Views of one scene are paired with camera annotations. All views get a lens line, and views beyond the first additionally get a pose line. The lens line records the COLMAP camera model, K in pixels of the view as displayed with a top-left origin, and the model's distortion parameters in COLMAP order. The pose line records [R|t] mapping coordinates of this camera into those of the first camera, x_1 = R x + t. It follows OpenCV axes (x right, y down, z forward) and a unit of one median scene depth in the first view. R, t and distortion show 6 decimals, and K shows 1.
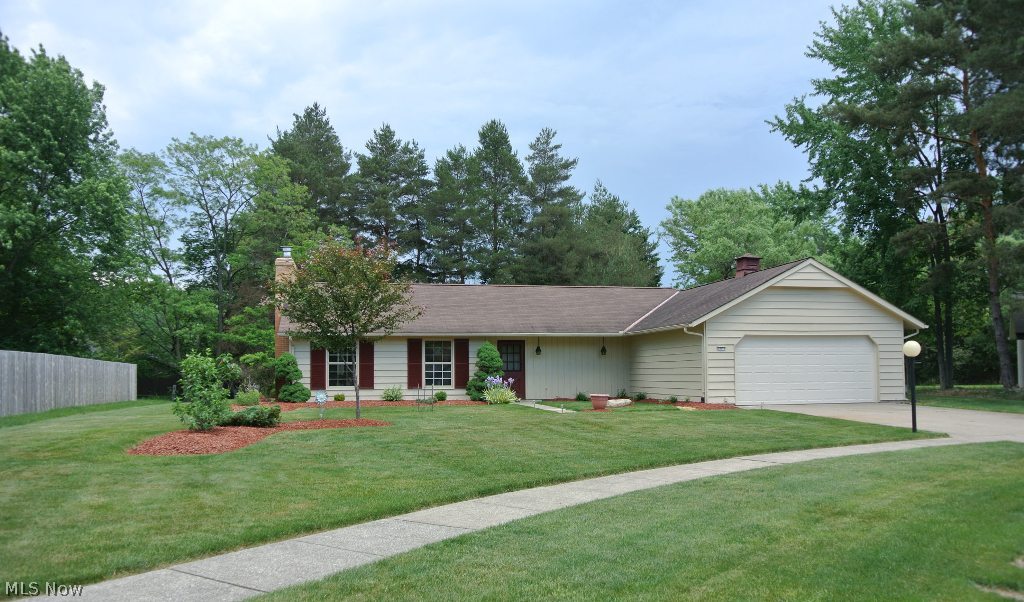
lens RADIAL K [[834.3, 0, 512.0], [0, 834.3, 301.0], [0, 0, 1]] dist [-0.051698, -0.001385]
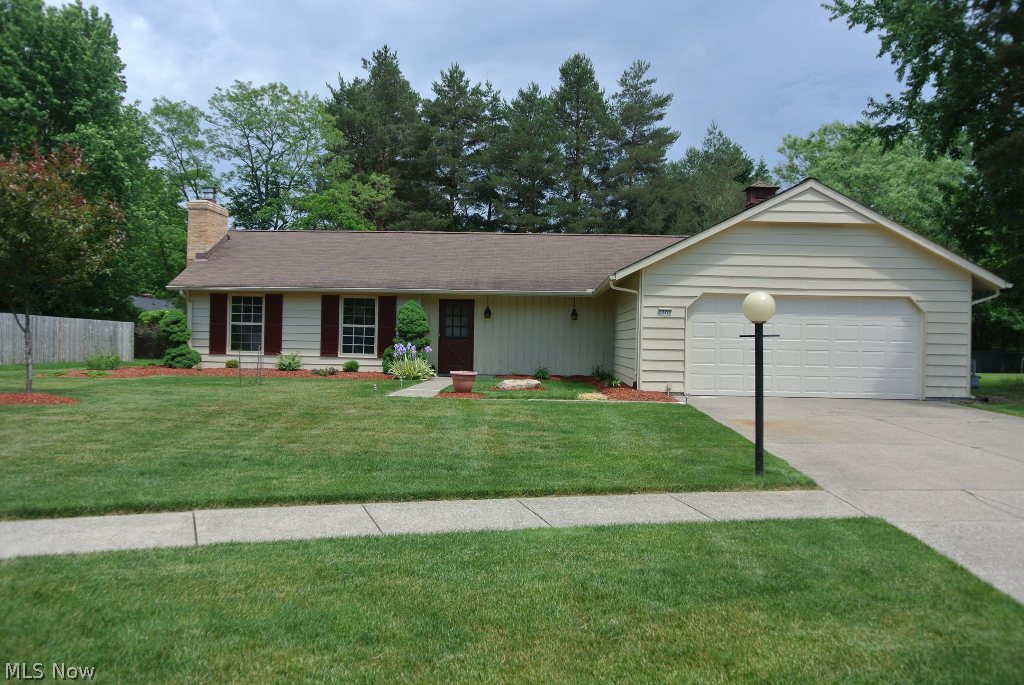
lens RADIAL K [[828.9, 0, 510.9], [0, 828.9, 315.1], [0, 0, 1]] dist [-0.058631, -0.003597]
pose [[0.969713, 0.018734, -0.243528, 0.200344], [-0.005548, 0.998486, 0.054719, 0.015412], [0.244185, -0.051711, 0.968349, 0.206563]]
